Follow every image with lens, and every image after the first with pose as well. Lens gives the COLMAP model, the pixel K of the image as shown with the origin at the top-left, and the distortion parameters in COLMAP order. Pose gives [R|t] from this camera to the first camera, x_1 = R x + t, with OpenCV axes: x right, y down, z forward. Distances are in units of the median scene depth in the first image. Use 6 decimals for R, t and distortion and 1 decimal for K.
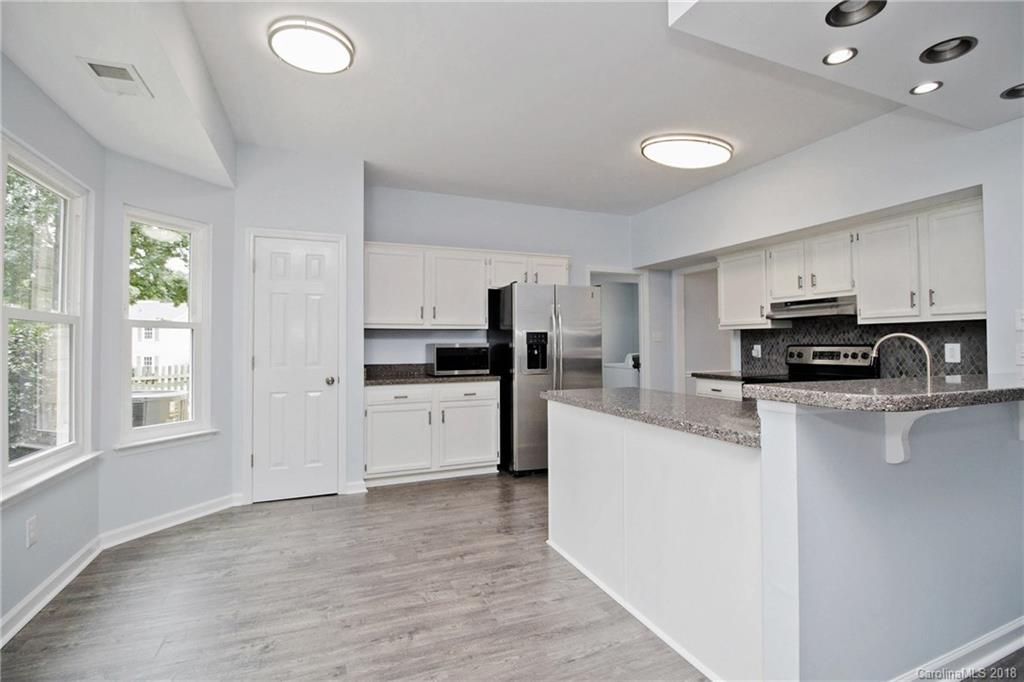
lens RADIAL K [[455.7, 0, 515.3], [0, 455.7, 335.2], [0, 0, 1]] dist [-0.013060, -0.000176]
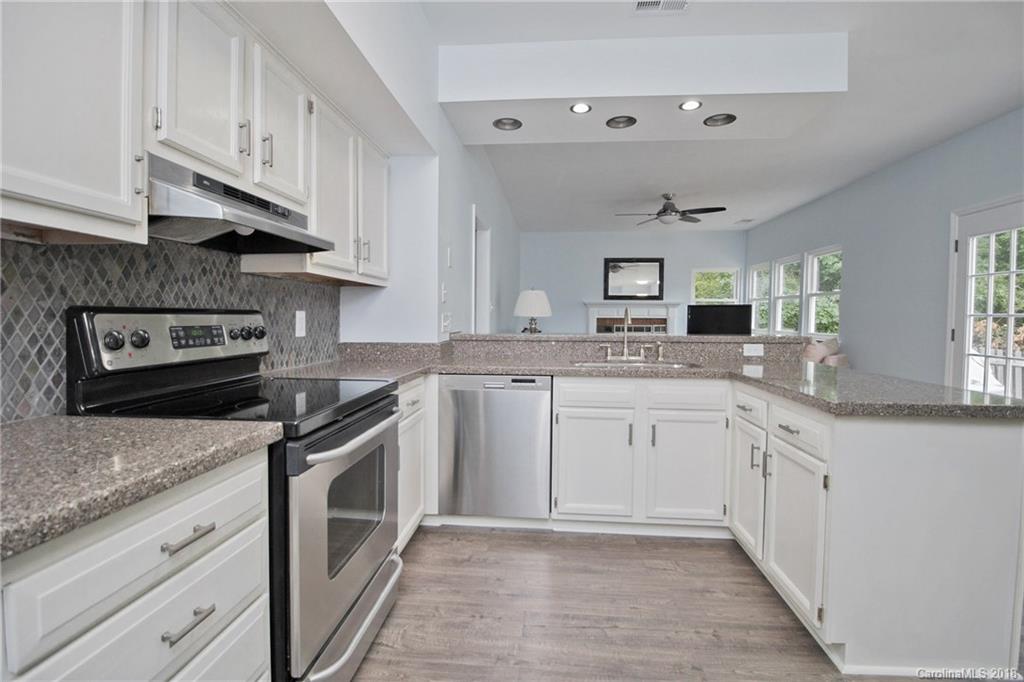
lens RADIAL K [[455.7, 0, 515.3], [0, 455.7, 335.2], [0, 0, 1]] dist [-0.013060, -0.000176]
pose [[-0.880667, -0.022800, 0.473186, 0.272010], [-0.016995, 0.999719, 0.016540, 0.033746], [-0.473430, 0.006525, -0.880807, 1.274943]]
